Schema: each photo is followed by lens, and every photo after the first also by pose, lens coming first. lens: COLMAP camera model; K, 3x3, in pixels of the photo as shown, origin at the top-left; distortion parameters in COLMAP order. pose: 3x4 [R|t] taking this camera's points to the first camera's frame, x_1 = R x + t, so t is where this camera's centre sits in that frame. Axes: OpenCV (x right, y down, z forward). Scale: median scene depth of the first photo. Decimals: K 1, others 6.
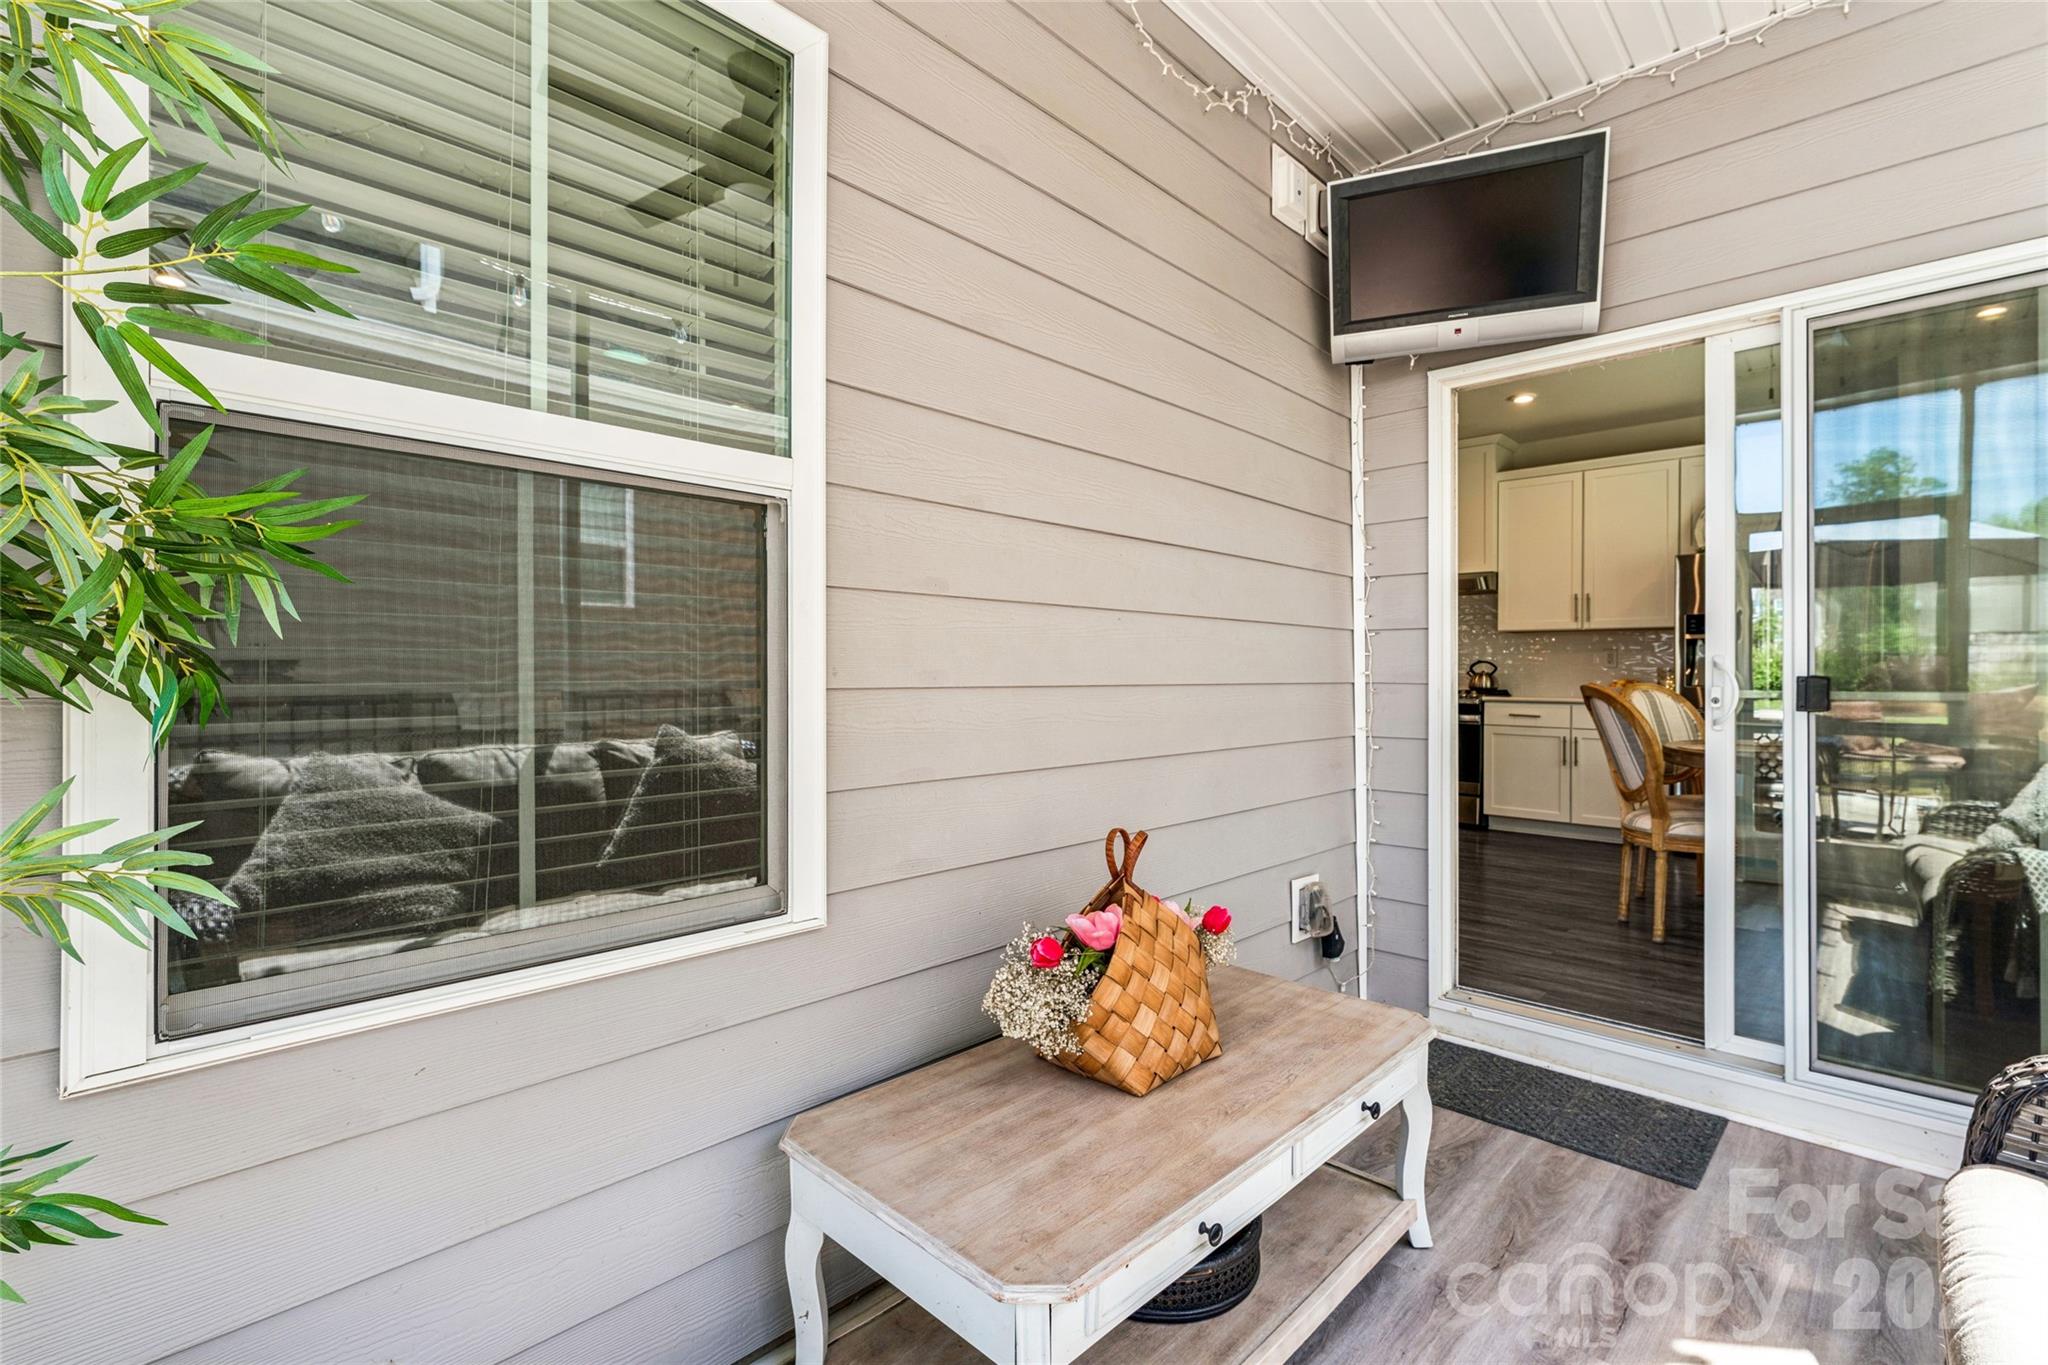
lens RADIAL K [[916.5, 0, 1024.5], [0, 916.5, 674.8], [0, 0, 1]] dist [0.000140, -0.000175]
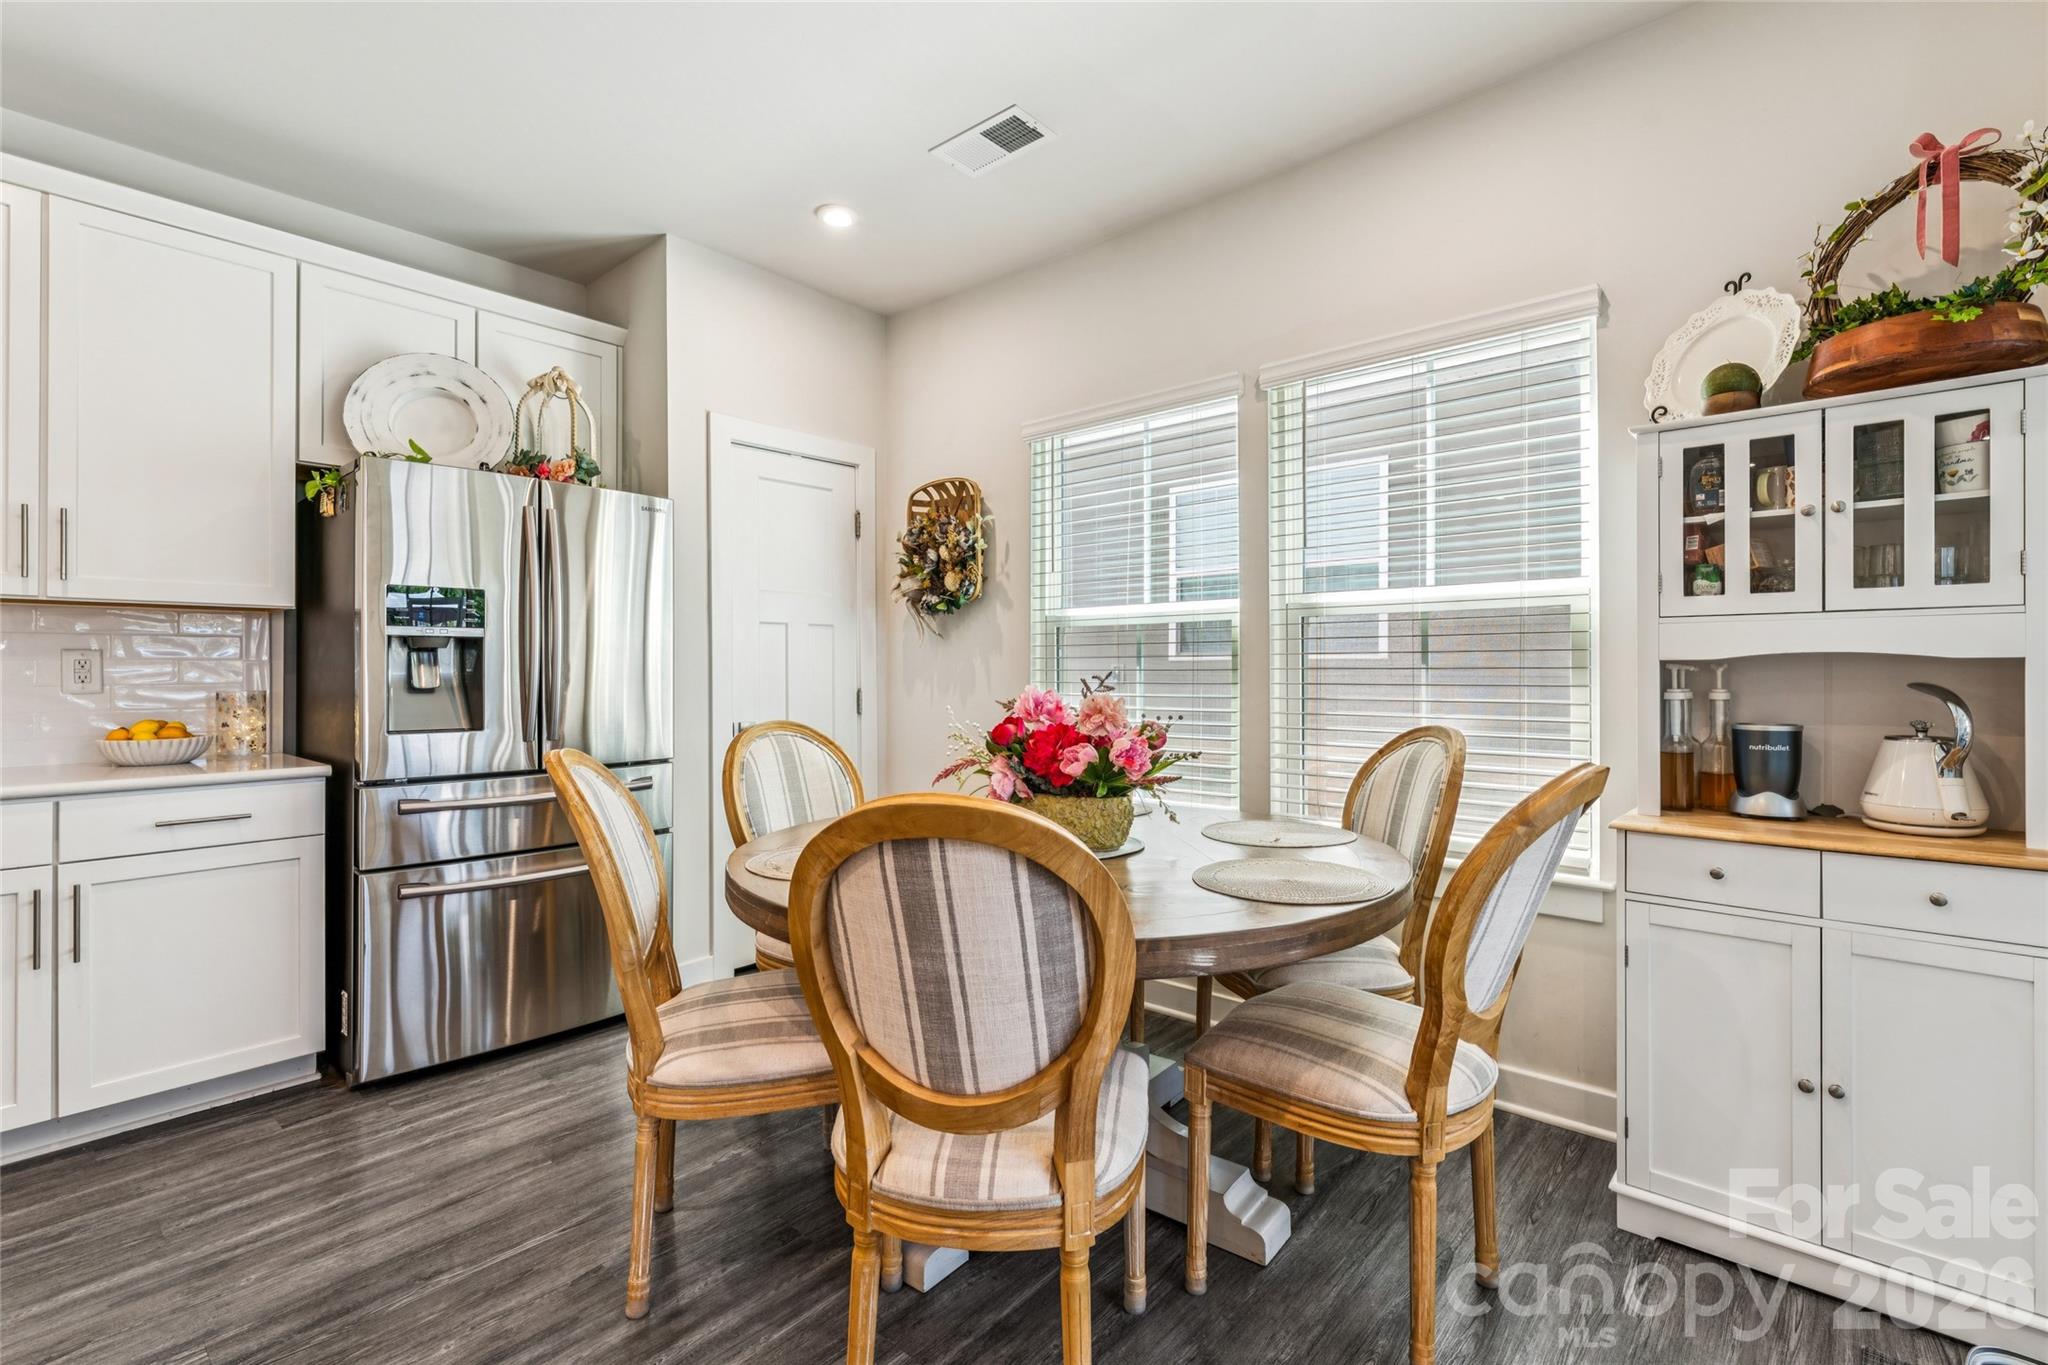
lens RADIAL K [[932.8, 0, 1017.7], [0, 932.8, 668.3], [0, 0, 1]] dist [-0.000098, 0.001193]
pose [[-0.052201, -0.003873, 0.998629, 0.189264], [0.001337, 0.999991, 0.003949, -0.020293], [-0.998636, 0.001541, -0.052196, 0.597993]]
